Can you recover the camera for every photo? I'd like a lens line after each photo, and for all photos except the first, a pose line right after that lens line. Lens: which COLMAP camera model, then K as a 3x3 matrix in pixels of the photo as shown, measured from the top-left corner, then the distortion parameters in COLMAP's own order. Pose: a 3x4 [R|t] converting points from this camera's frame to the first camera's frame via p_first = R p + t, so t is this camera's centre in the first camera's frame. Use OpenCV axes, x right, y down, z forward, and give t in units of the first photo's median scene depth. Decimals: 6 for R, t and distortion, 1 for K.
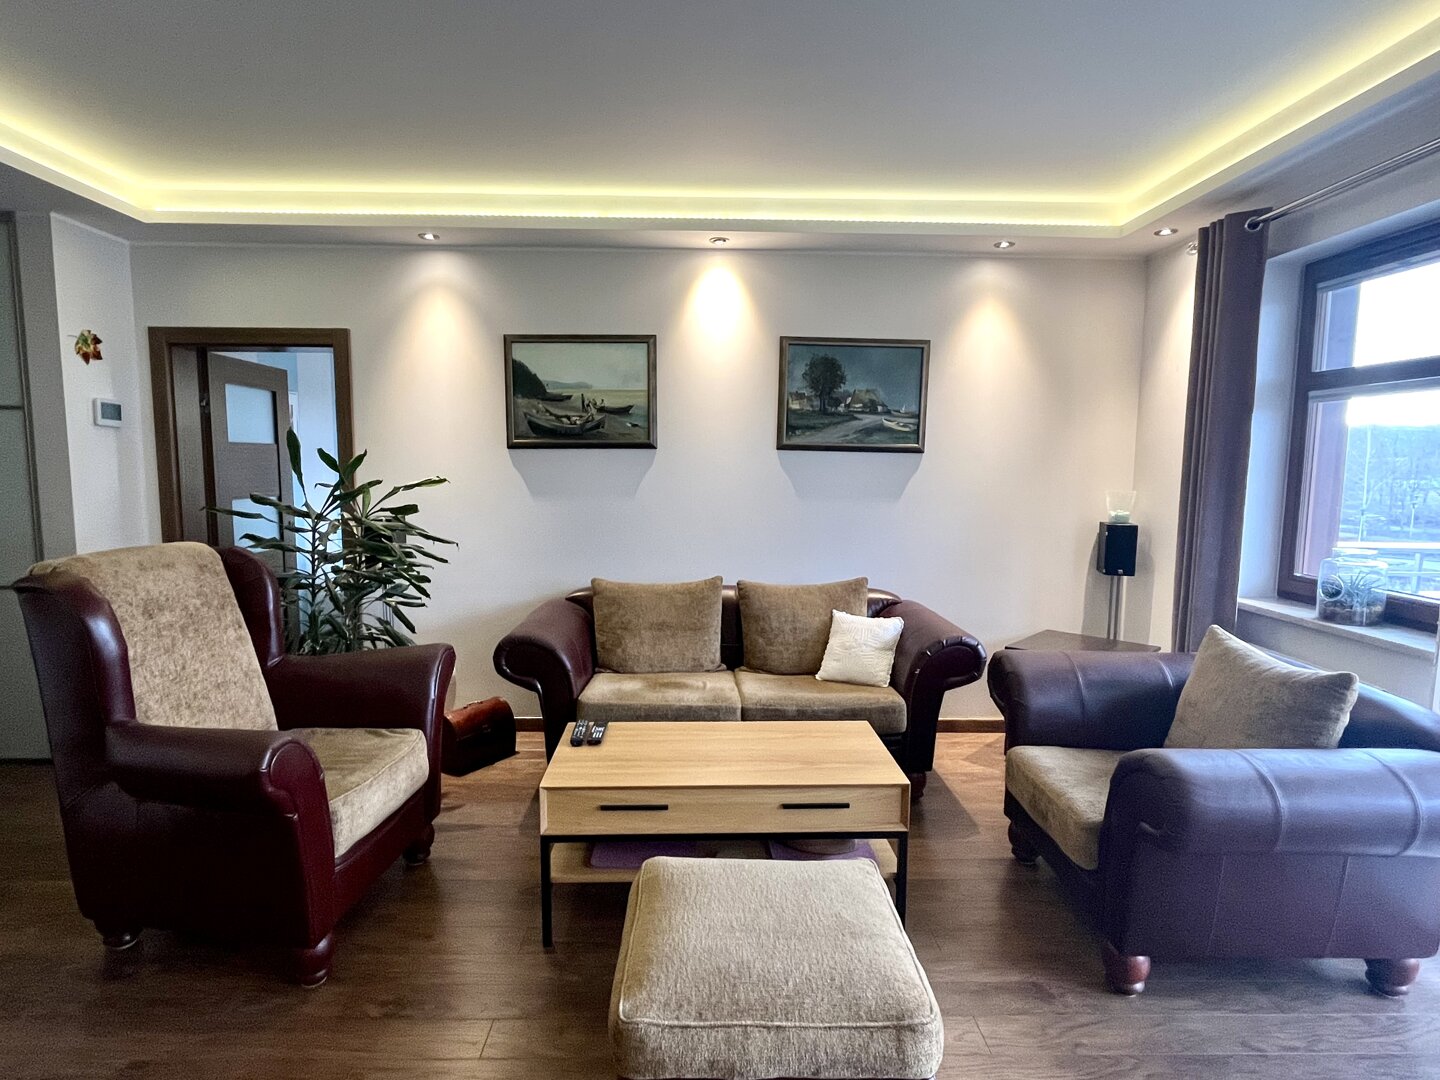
lens RADIAL K [[772.5, 0, 720.0], [0, 772.5, 540.0], [0, 0, 1]] dist [-0.001341, 0.000768]
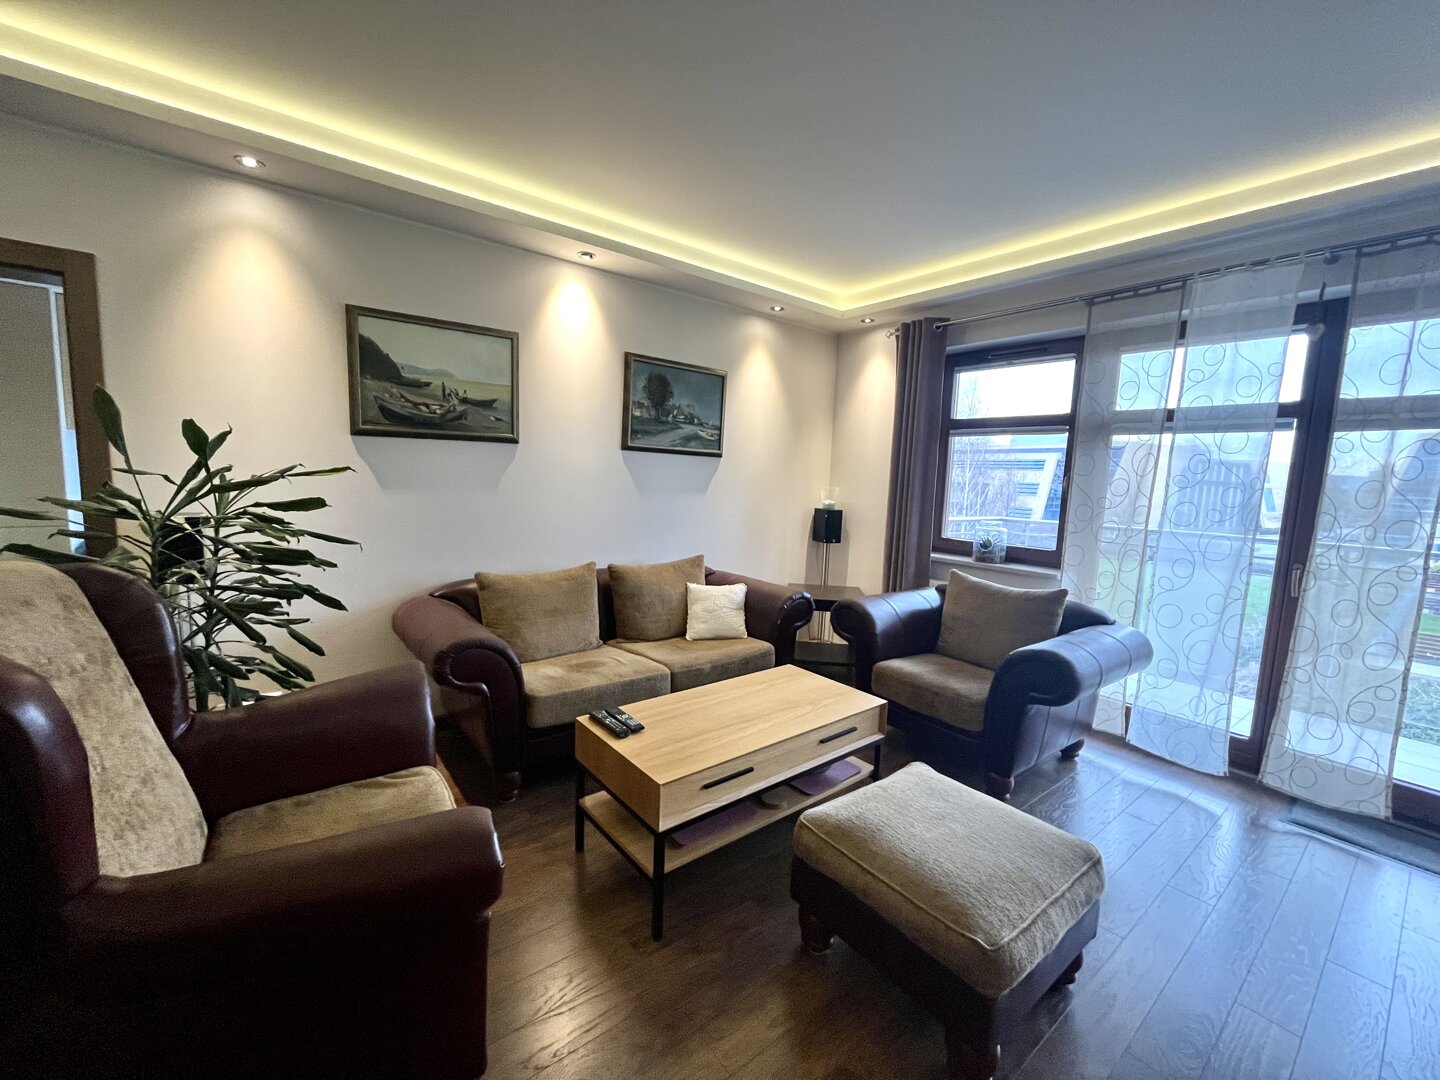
lens RADIAL K [[588.6, 0, 720.0], [0, 588.6, 540.0], [0, 0, 1]] dist [-0.001877, 0.000084]
pose [[0.798000, -0.046306, 0.600876, -0.352687], [0.029917, 0.998858, 0.037245, -0.010252], [-0.601914, -0.011745, 0.798474, 0.206817]]
